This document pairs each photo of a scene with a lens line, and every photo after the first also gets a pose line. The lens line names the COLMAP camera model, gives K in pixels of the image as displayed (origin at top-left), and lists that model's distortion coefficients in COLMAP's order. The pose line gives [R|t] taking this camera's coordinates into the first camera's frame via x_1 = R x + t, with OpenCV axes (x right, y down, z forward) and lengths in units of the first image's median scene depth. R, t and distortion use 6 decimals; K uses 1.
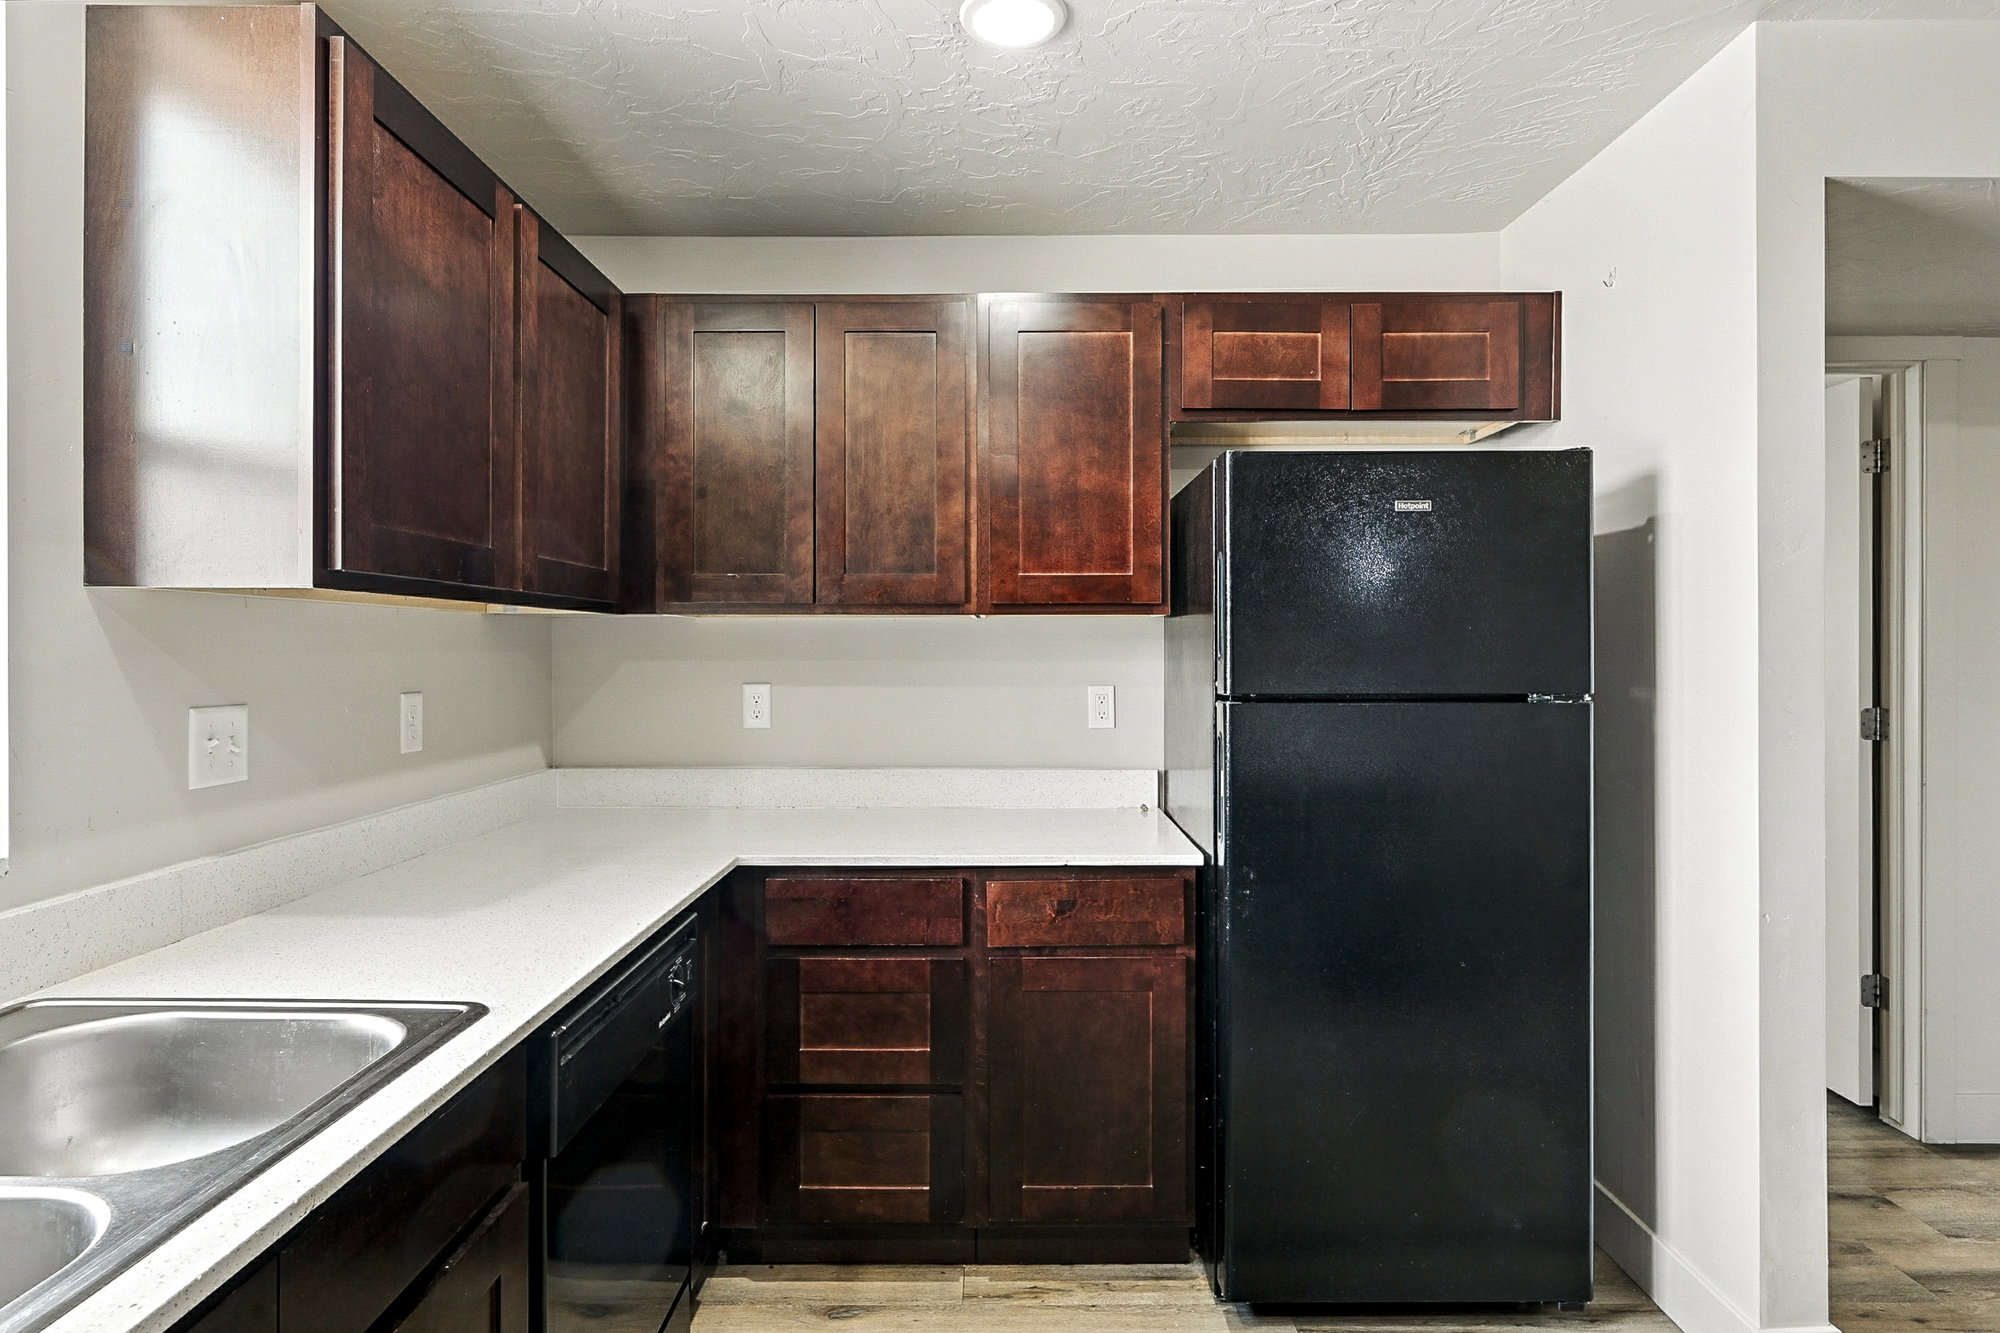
lens RADIAL K [[1077.6, 0, 1007.1], [0, 1077.6, 657.9], [0, 0, 1]] dist [0.002204, -0.000228]
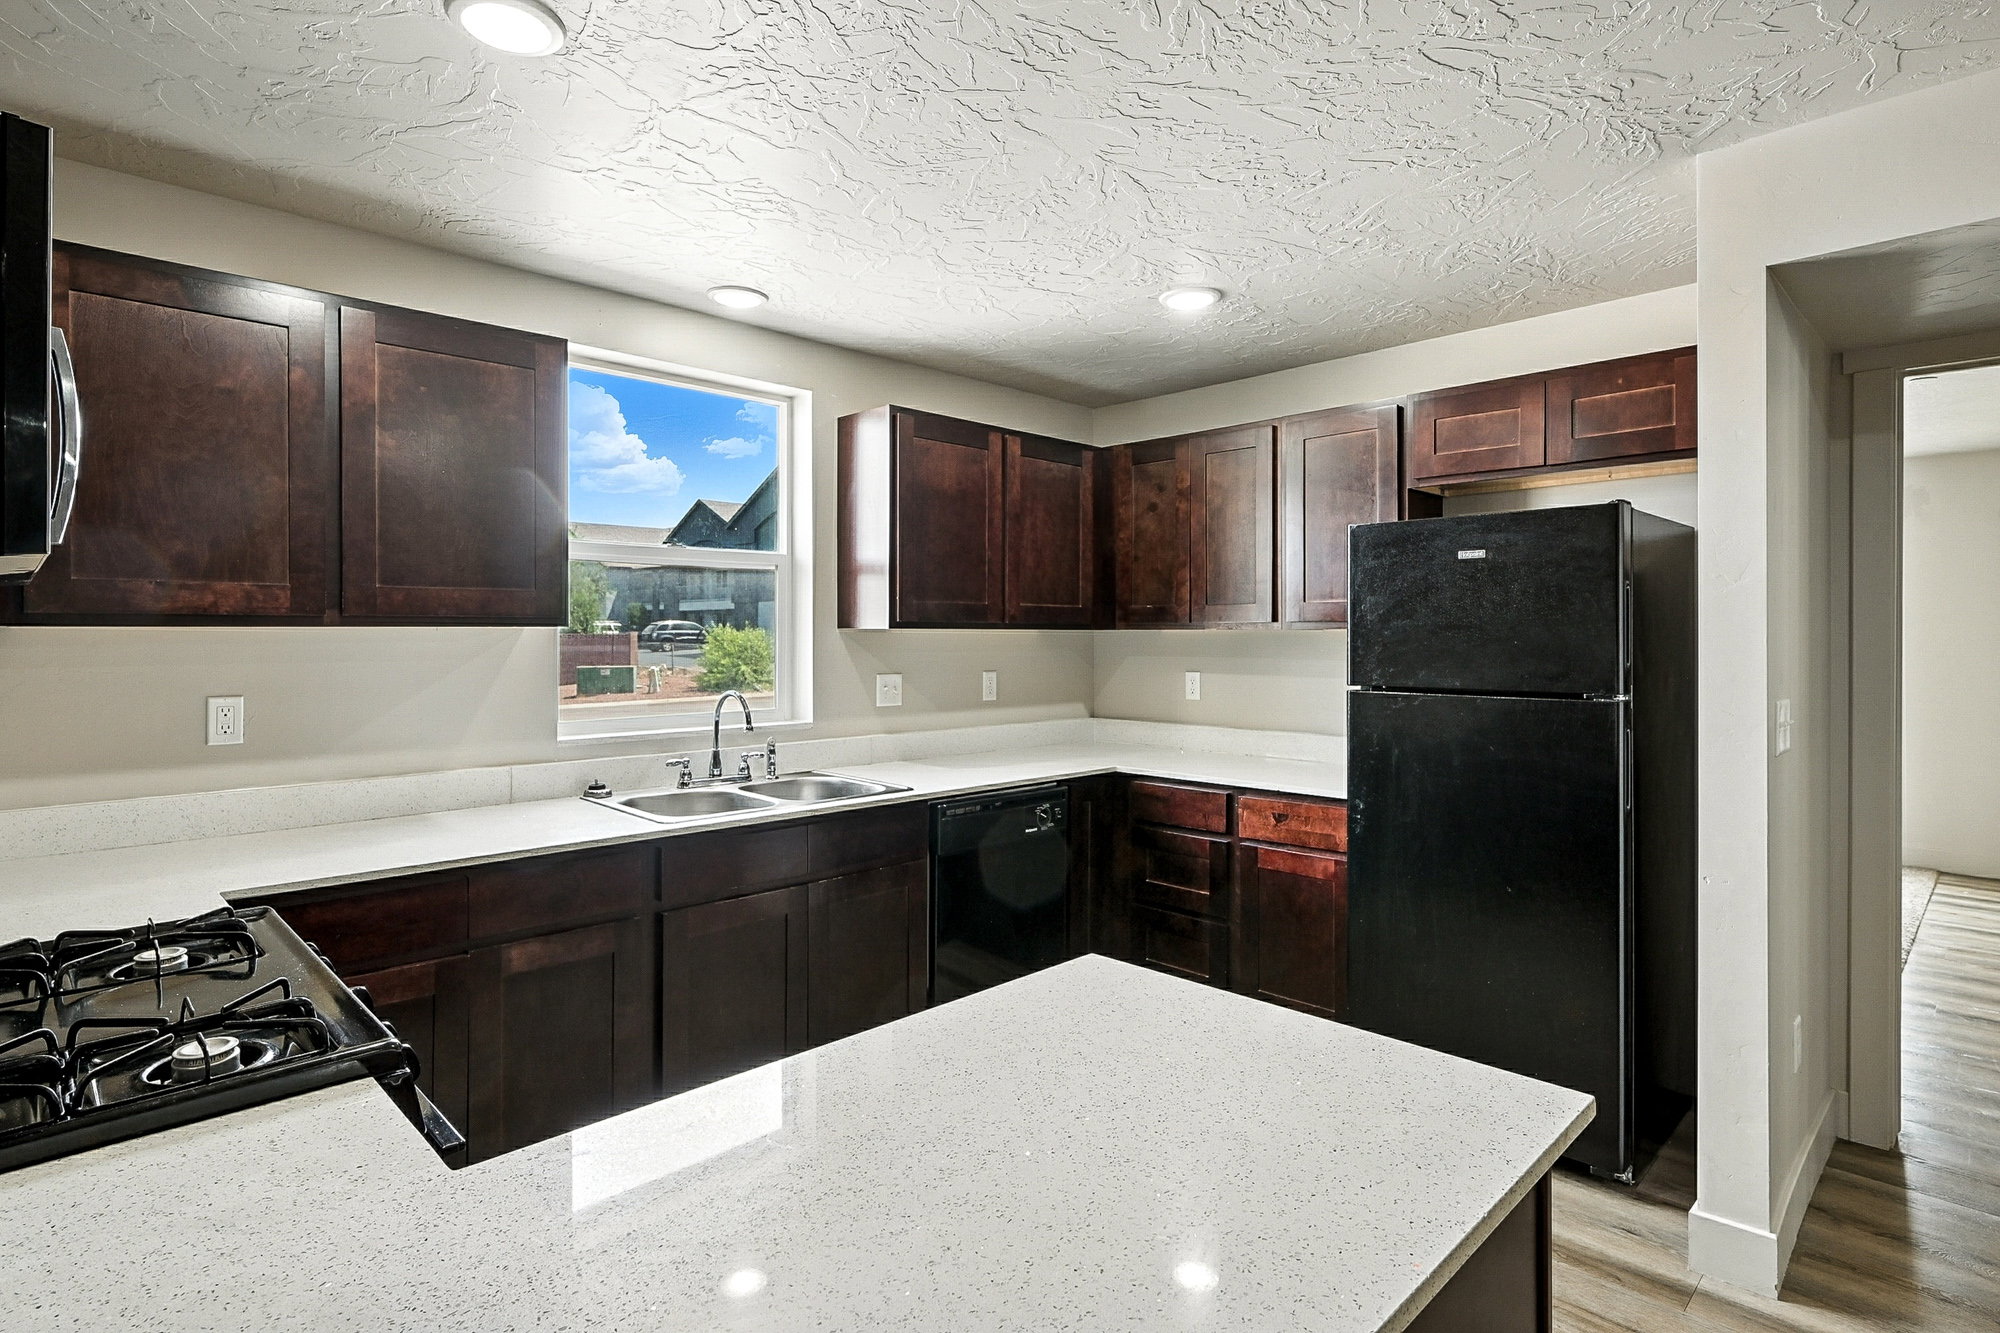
lens RADIAL K [[1028.8, 0, 989.2], [0, 1028.8, 661.4], [0, 0, 1]] dist [-0.002669, -0.000207]
pose [[0.692590, 0.017566, -0.721118, 0.833407], [-0.006806, 0.999818, 0.017818, -0.020311], [0.721300, -0.007433, 0.692583, -0.341865]]
